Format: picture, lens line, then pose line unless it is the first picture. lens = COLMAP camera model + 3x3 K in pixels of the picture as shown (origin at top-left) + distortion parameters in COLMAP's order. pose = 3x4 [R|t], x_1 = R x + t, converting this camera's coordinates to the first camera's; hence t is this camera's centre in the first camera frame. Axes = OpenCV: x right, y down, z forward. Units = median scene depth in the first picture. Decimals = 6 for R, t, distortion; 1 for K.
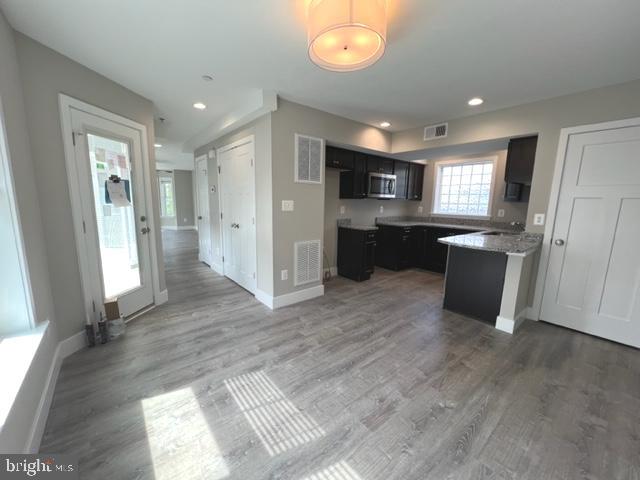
lens RADIAL K [[256.5, 0, 320.0], [0, 256.5, 240.0], [0, 0, 1]] dist [-0.002149, -0.000231]
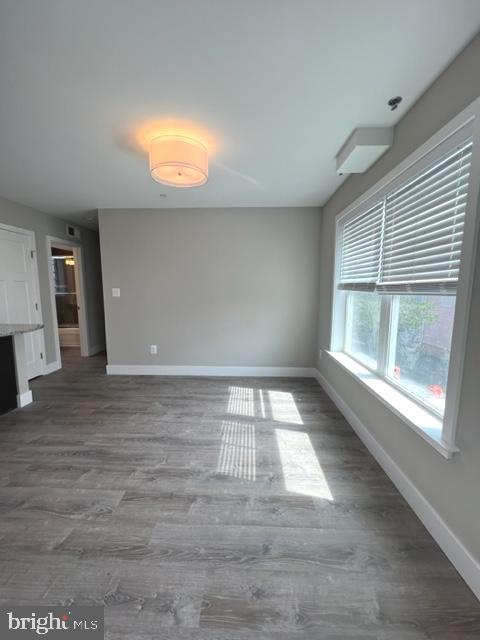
lens RADIAL K [[256.5, 0, 240.0], [0, 256.5, 320.0], [0, 0, 1]] dist [-0.002149, -0.000231]
pose [[-0.744138, -0.104801, 0.659754, -0.587608], [0.085845, 0.964427, 0.250022, -0.169503], [-0.662487, 0.242688, -0.708670, 1.027410]]
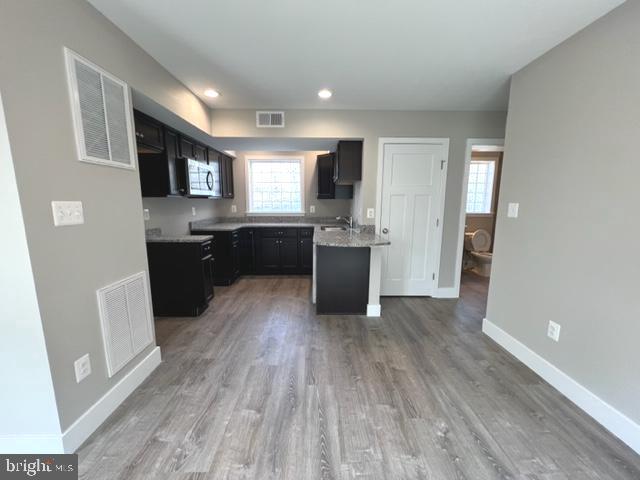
lens RADIAL K [[256.5, 0, 320.0], [0, 256.5, 240.0], [0, 0, 1]] dist [-0.002149, -0.000231]
pose [[0.630083, -0.134197, 0.764844, -0.211480], [0.128281, 0.989409, 0.067919, -0.068830], [-0.765859, 0.055320, 0.640625, 0.429790]]
